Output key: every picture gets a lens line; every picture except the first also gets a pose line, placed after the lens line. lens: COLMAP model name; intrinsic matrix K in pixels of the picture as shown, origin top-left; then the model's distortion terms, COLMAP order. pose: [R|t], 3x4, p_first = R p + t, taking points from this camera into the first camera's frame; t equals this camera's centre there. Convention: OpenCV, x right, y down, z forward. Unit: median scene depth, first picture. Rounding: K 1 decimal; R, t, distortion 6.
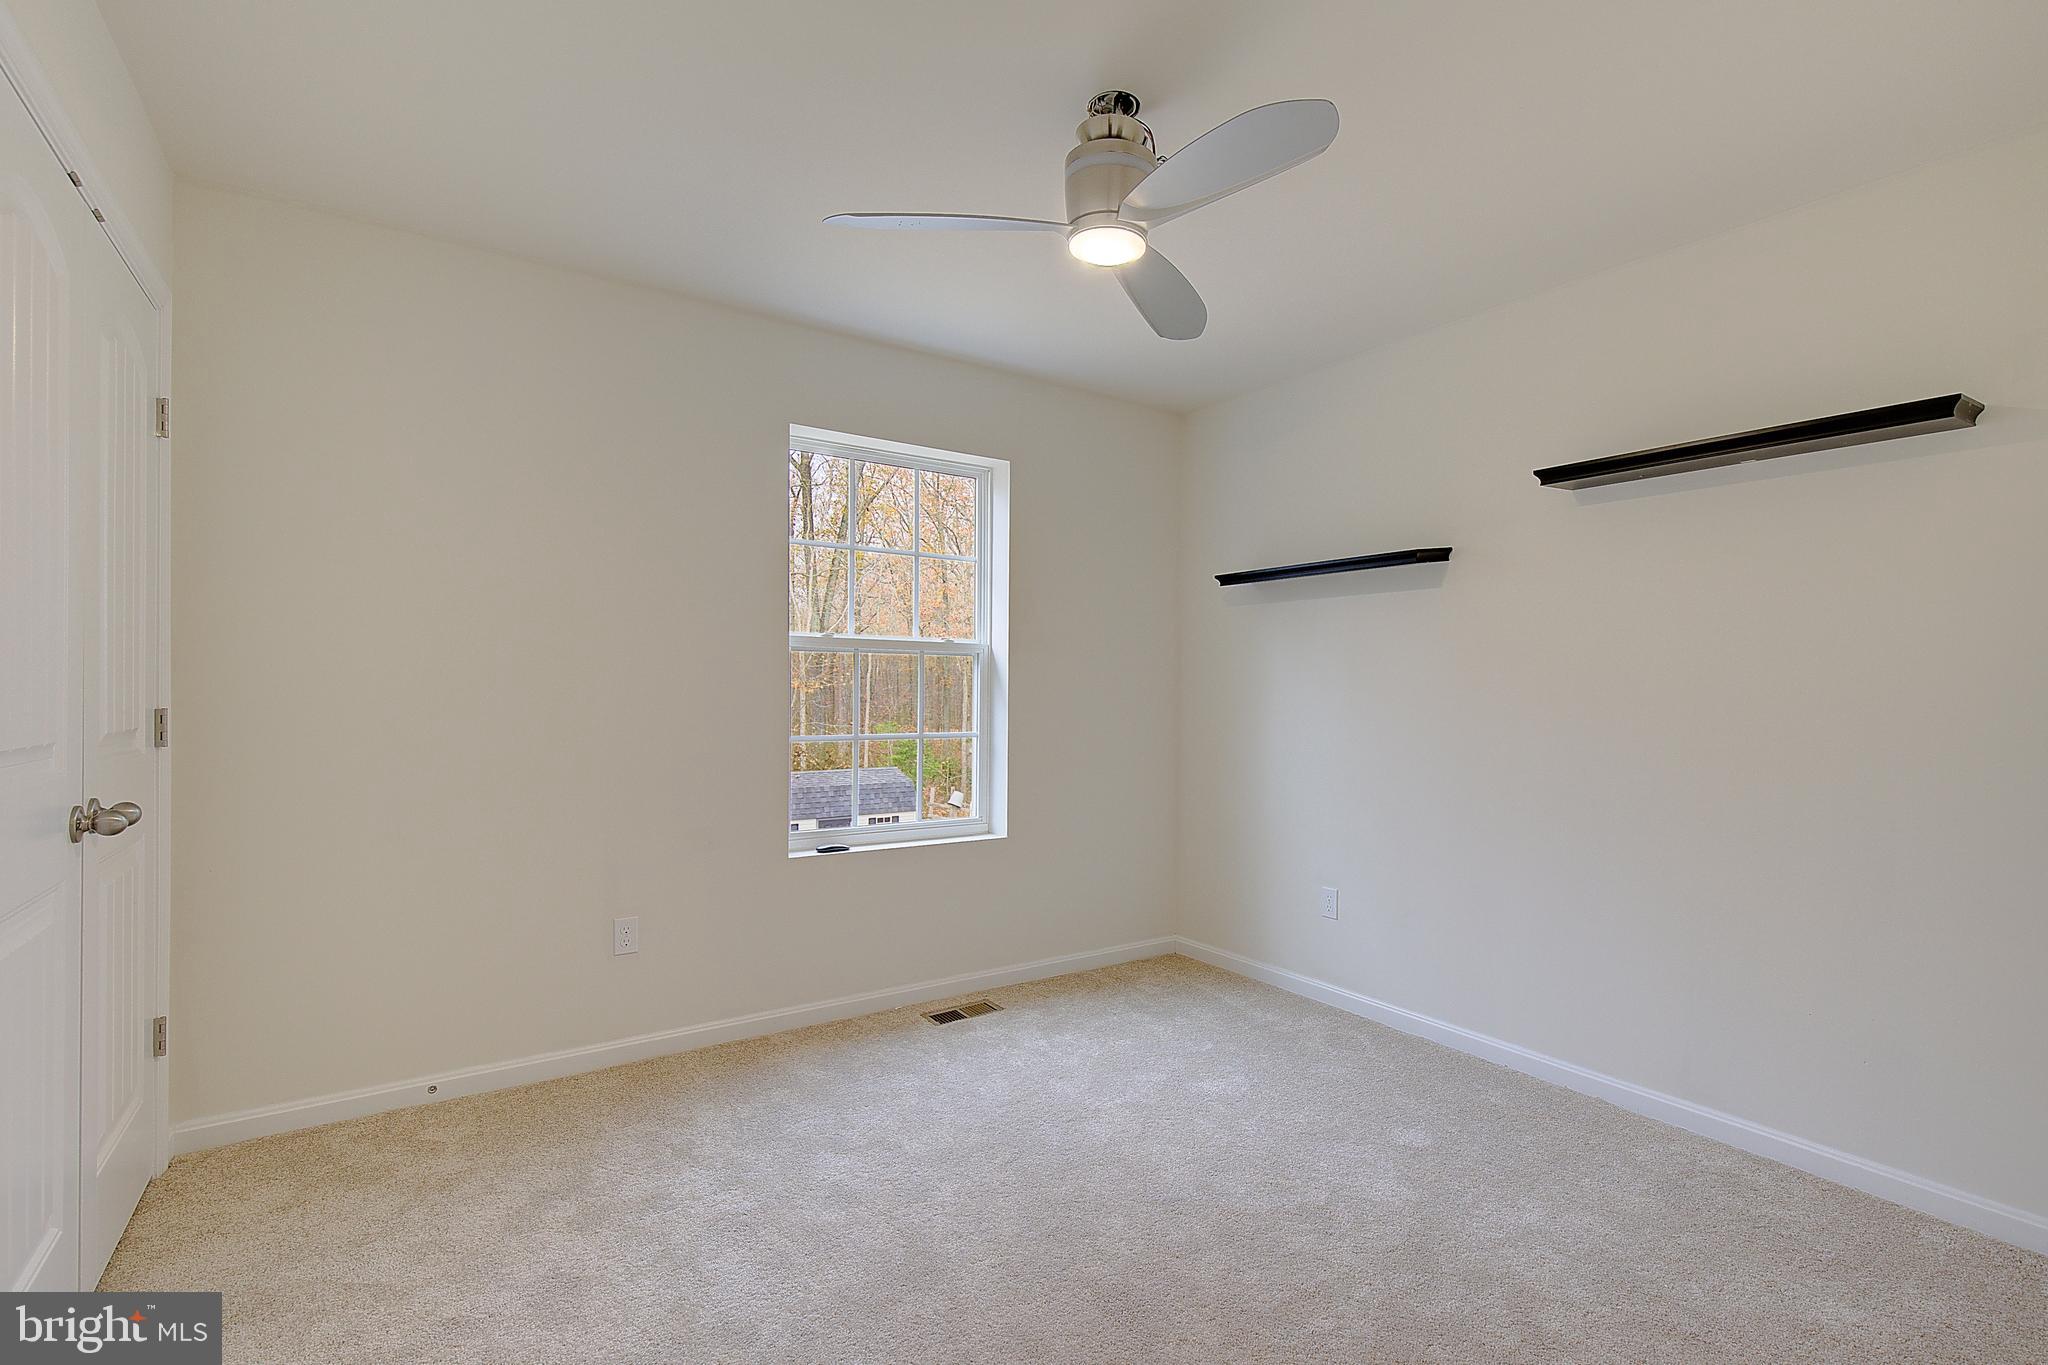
lens RADIAL K [[931.6, 0, 1045.3], [0, 931.6, 697.0], [0, 0, 1]] dist [0.000326, -0.000469]
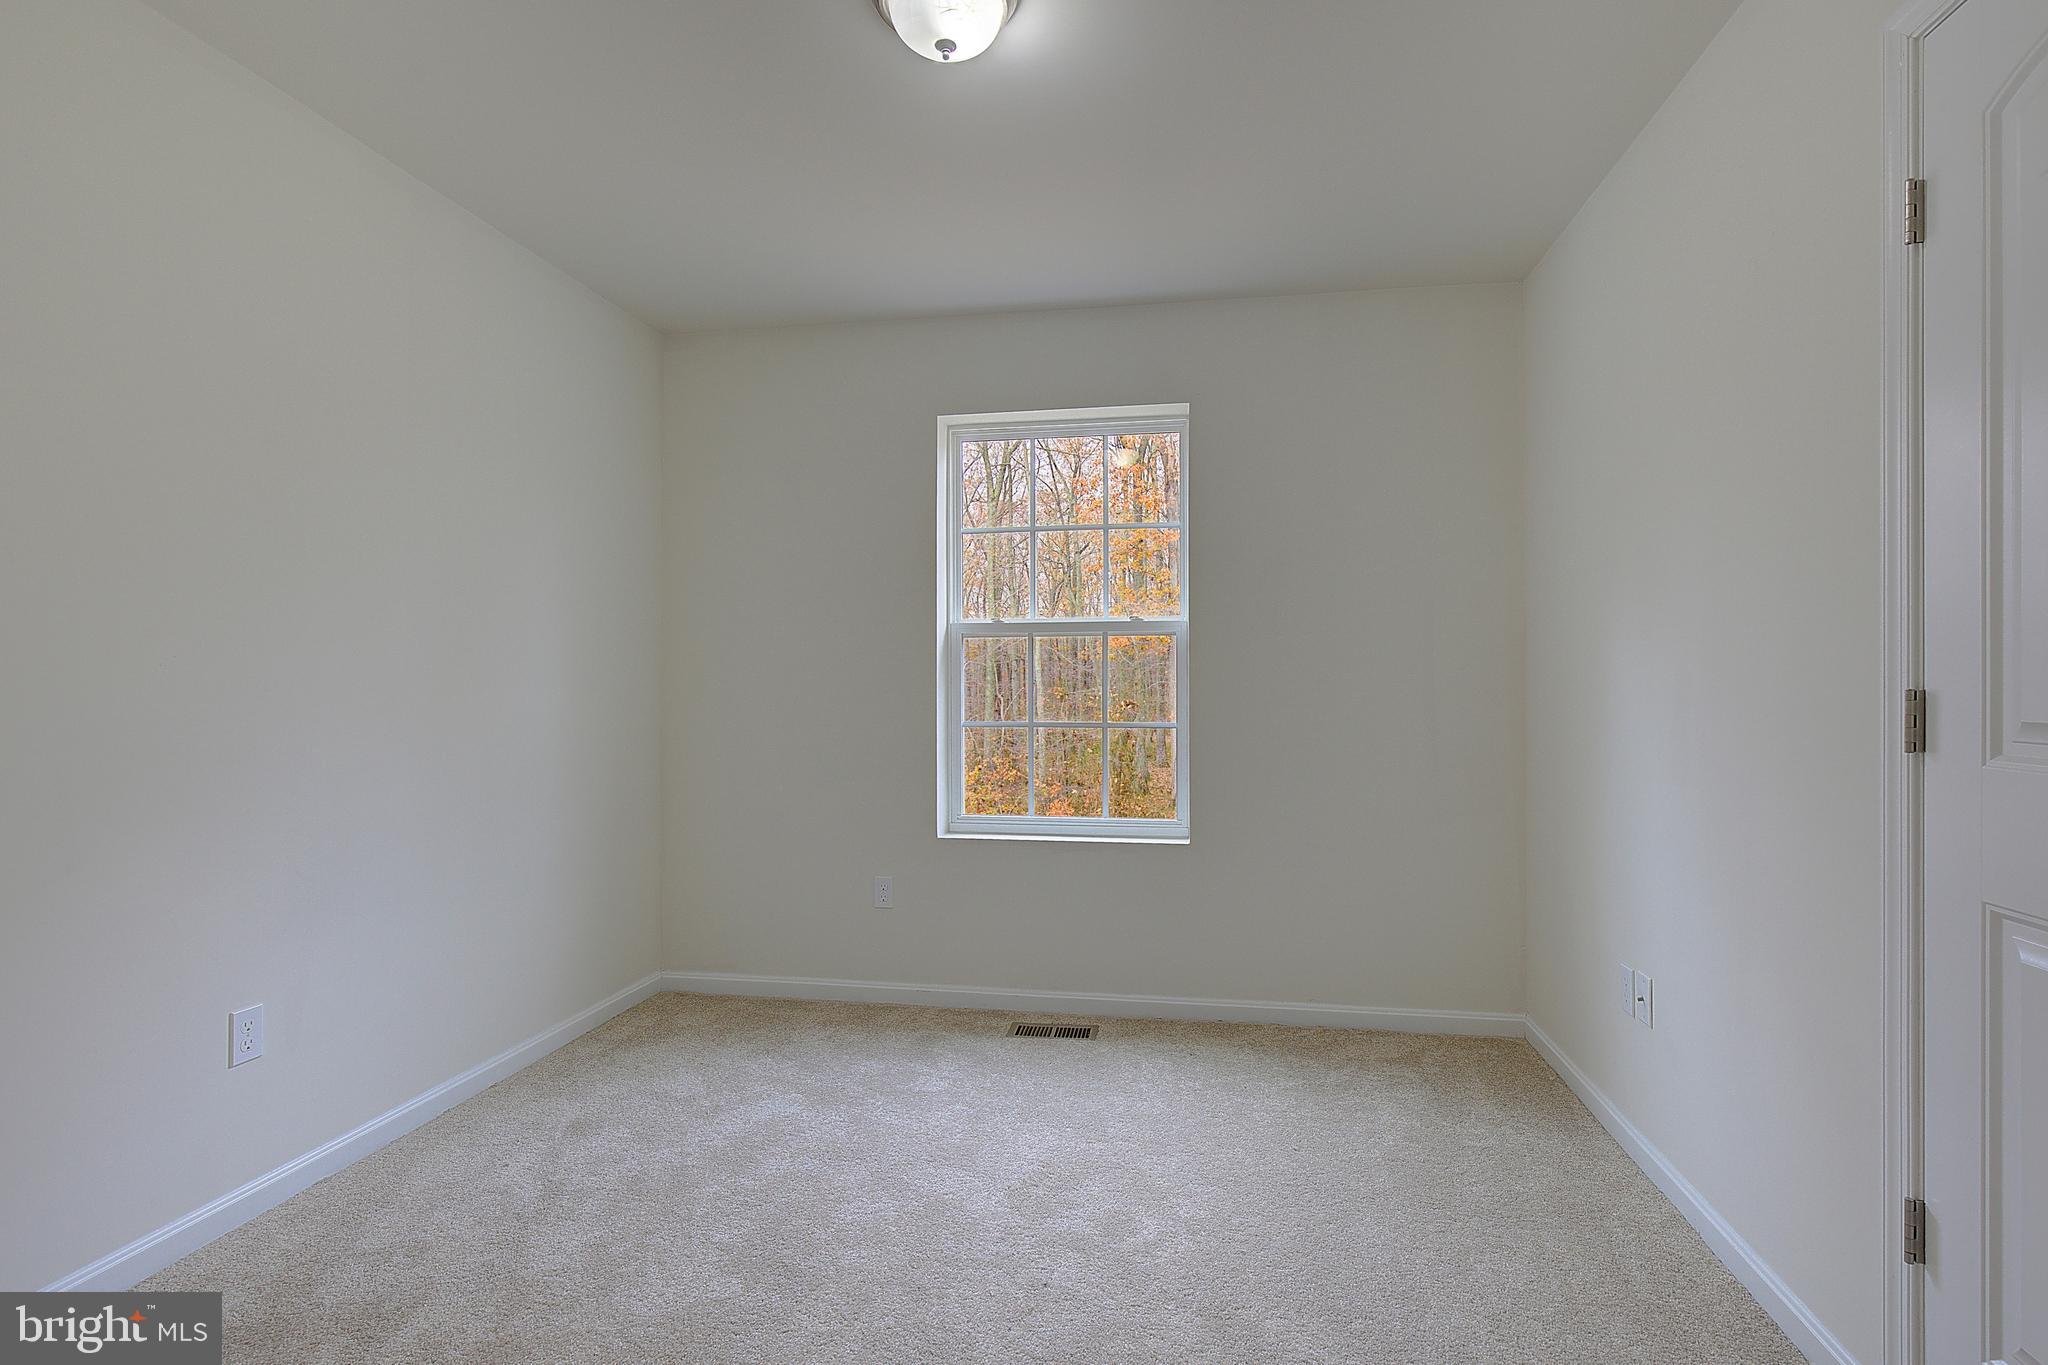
lens RADIAL K [[924.8, 0, 1024.0], [0, 924.8, 682.5], [0, 0, 1]] dist [0.000425, -0.000295]
pose [[0.722874, -0.002739, -0.690974, 0.465745], [0.006292, 0.999977, 0.002618, -0.002471], [0.690951, -0.006240, 0.722875, 0.304619]]
